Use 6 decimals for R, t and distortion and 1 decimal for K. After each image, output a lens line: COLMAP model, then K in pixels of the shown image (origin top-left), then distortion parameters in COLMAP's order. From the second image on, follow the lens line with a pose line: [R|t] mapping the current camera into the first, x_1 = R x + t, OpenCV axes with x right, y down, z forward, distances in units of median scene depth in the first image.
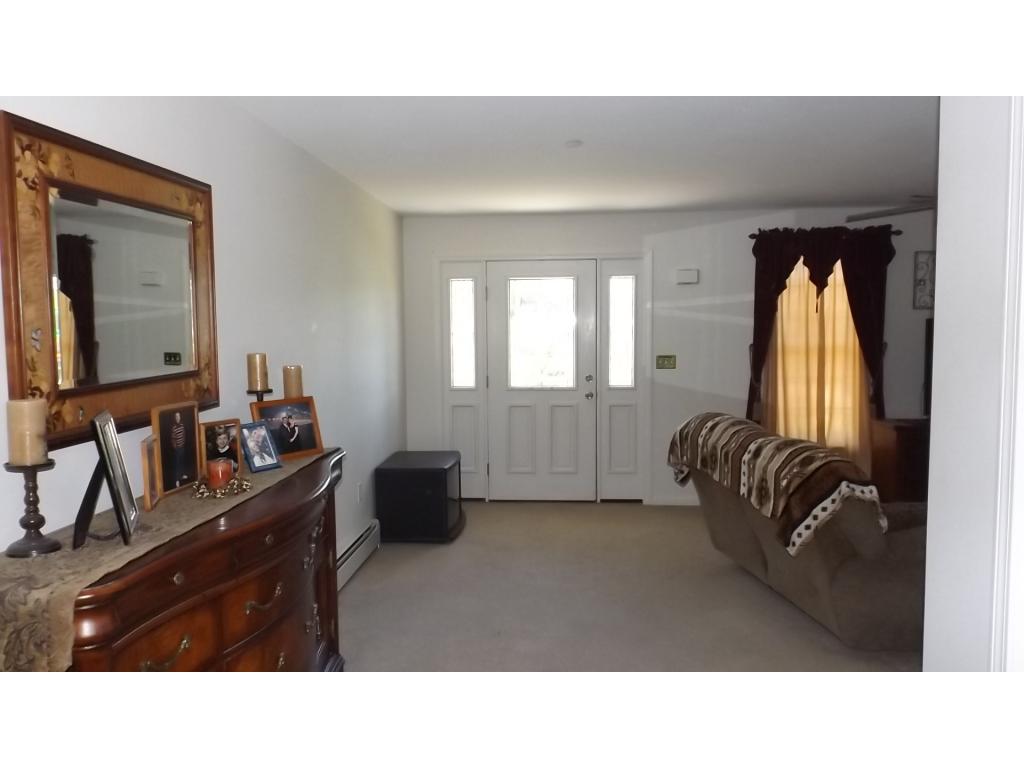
lens RADIAL K [[747.1, 0, 512.0], [0, 747.1, 382.8], [0, 0, 1]] dist [0.008779, -0.015048]
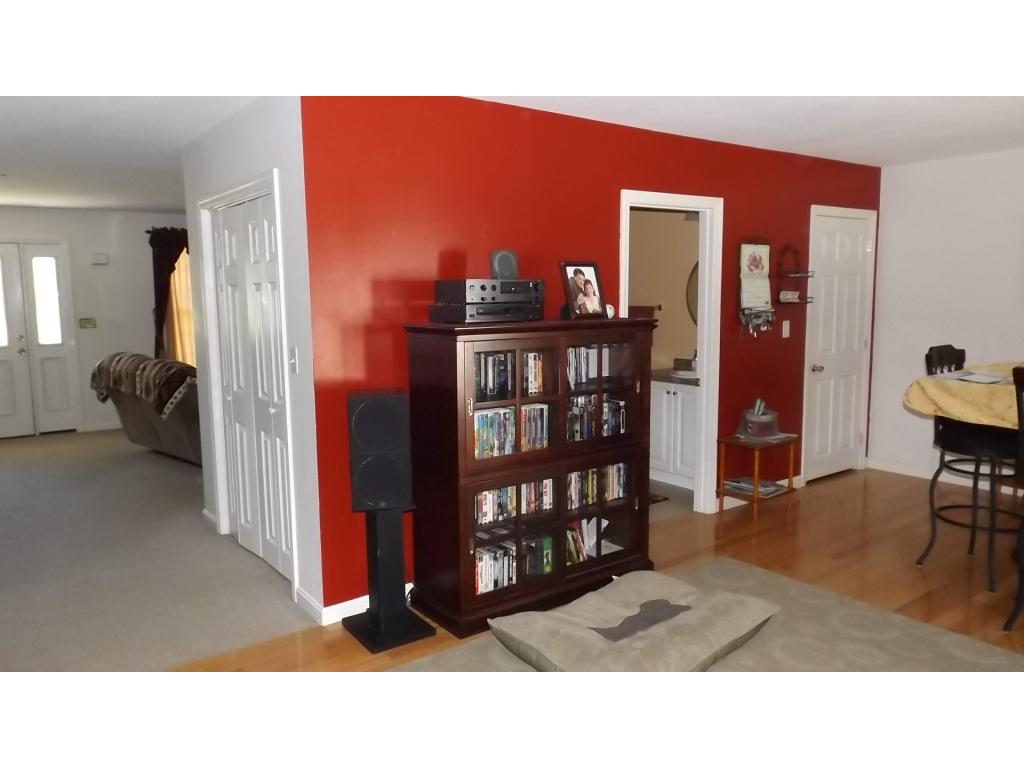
lens RADIAL K [[747.1, 0, 512.4], [0, 747.1, 385.5], [0, 0, 1]] dist [0.008779, -0.015048]
pose [[0.763904, -0.080197, 0.640328, -0.107671], [0.051627, 0.996662, 0.063235, 0.052208], [-0.643262, -0.015248, 0.765495, -0.704320]]
